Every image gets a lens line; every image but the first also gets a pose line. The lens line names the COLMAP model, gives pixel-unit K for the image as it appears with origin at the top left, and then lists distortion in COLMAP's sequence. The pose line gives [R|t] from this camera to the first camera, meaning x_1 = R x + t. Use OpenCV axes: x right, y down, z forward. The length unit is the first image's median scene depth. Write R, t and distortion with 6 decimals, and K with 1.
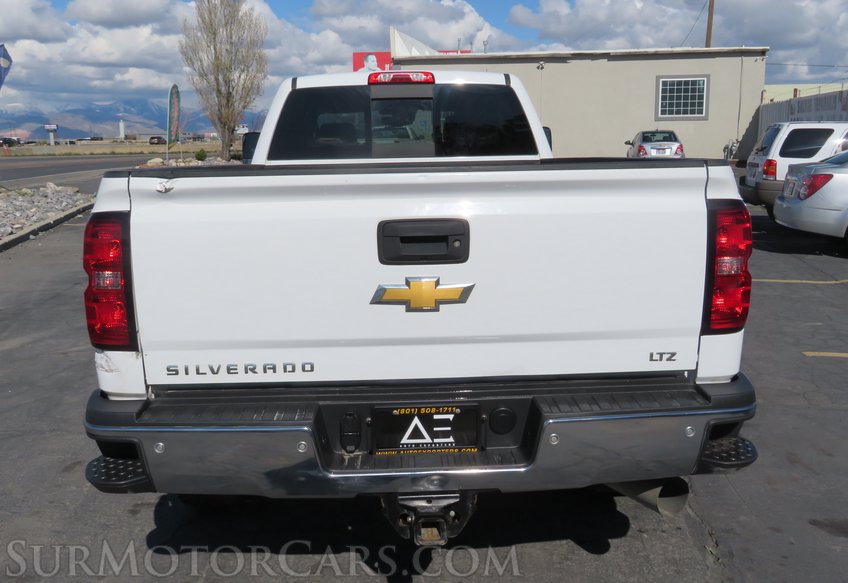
lens RADIAL K [[790.9, 0, 424.0], [0, 790.9, 291.5], [0, 0, 1]] dist [0.002453, 0.004282]
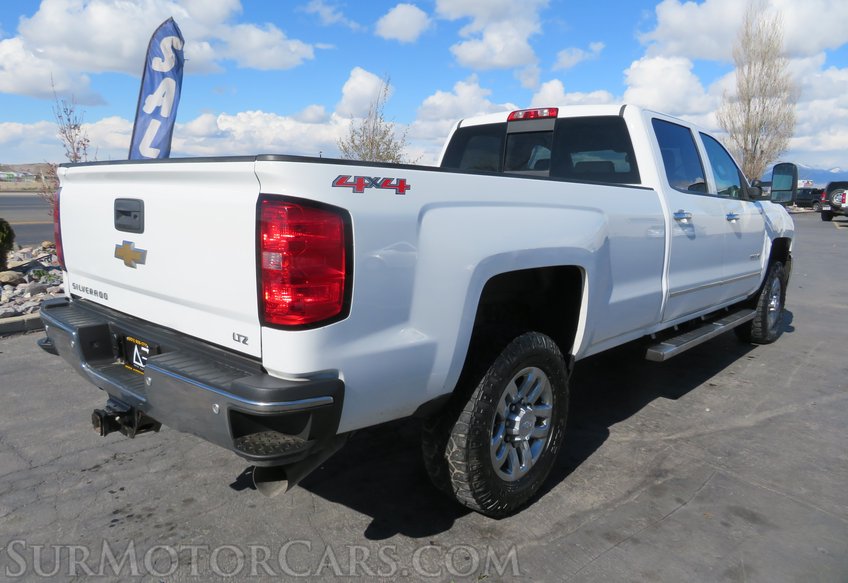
lens RADIAL K [[610.2, 0, 424.0], [0, 610.2, 291.5], [0, 0, 1]] dist [0.007621, 0.006847]
pose [[0.710332, 0.143670, -0.689048, 0.508133], [-0.161402, 0.986109, 0.039222, -0.026260], [0.685111, 0.083353, 0.723654, 0.274567]]
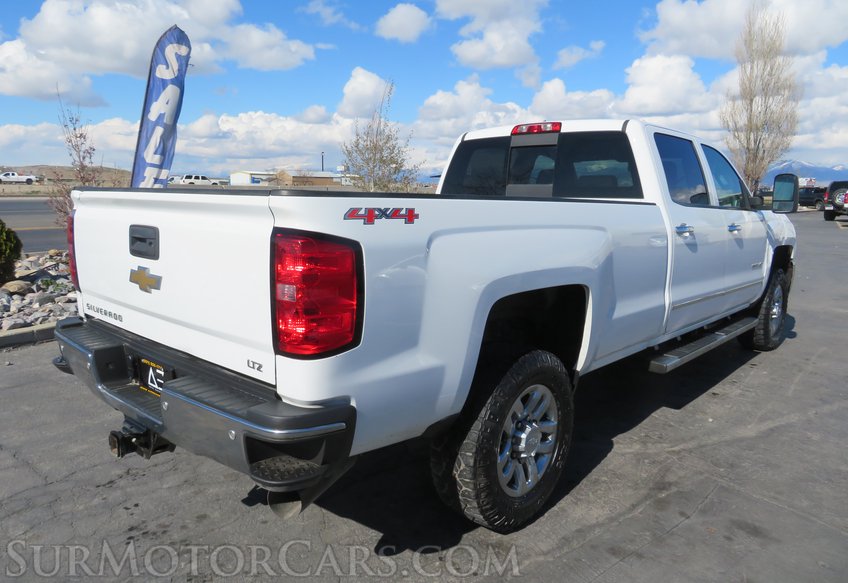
lens RADIAL K [[610.2, 0, 424.0], [0, 610.2, 291.5], [0, 0, 1]] dist [0.007621, 0.006847]
pose [[0.708702, 0.140253, -0.691426, 0.510134], [-0.155846, 0.986952, 0.040460, -0.044801], [0.688080, 0.079082, 0.721313, 0.261392]]
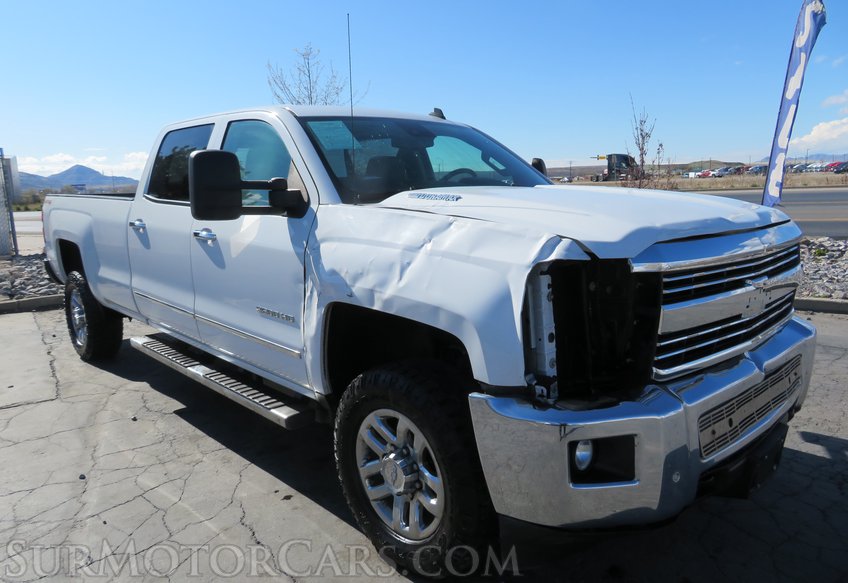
lens RADIAL K [[591.9, 0, 408.5], [0, 591.9, 291.7], [0, 0, 1]] dist [0.025418, 0.001209]
pose [[-0.770237, 0.147080, -0.620566, 0.420636], [-0.081369, 0.942428, 0.324358, -0.363387], [0.632545, 0.300328, -0.713926, 1.967144]]
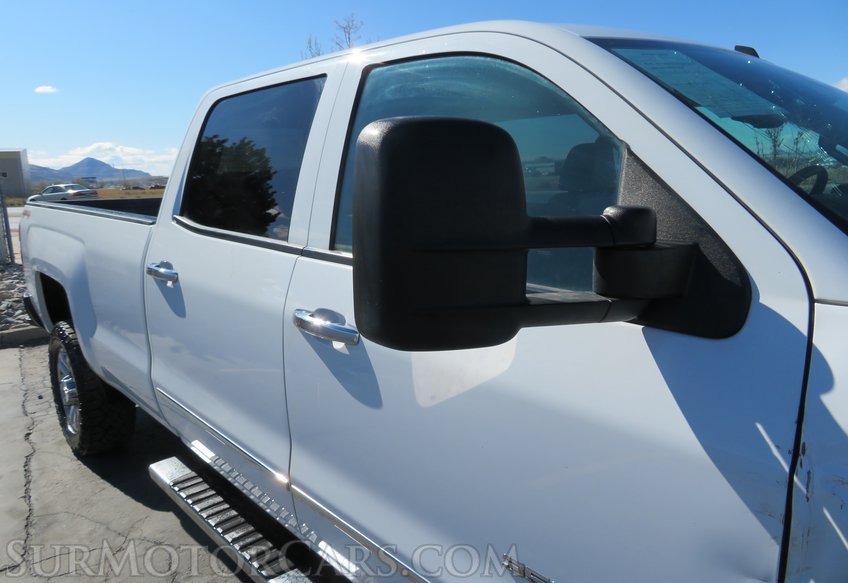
lens RADIAL K [[610.2, 0, 424.0], [0, 610.2, 291.5], [0, 0, 1]] dist [0.007621, 0.006847]
pose [[-0.772481, 0.152426, -0.616474, 0.311775], [-0.079010, 0.940155, 0.331462, -0.303082], [0.630104, 0.304755, -0.714208, 1.546542]]
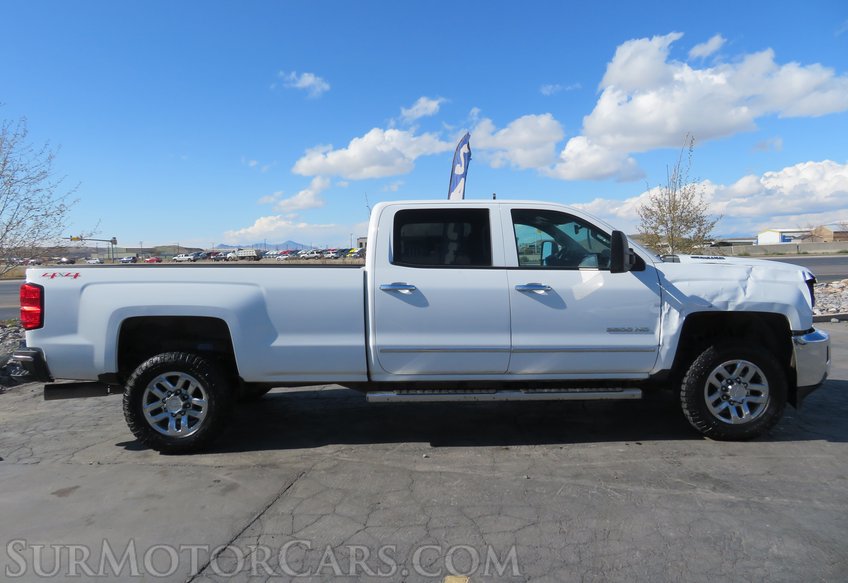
lens RADIAL K [[606.2, 0, 413.3], [0, 606.2, 292.7], [0, 0, 1]] dist [-0.083982, 0.182877]
pose [[-0.051695, 0.078112, -0.995603, 1.149699], [-0.163059, 0.982898, 0.085582, -0.226007], [0.985261, 0.166766, -0.038074, 1.150158]]
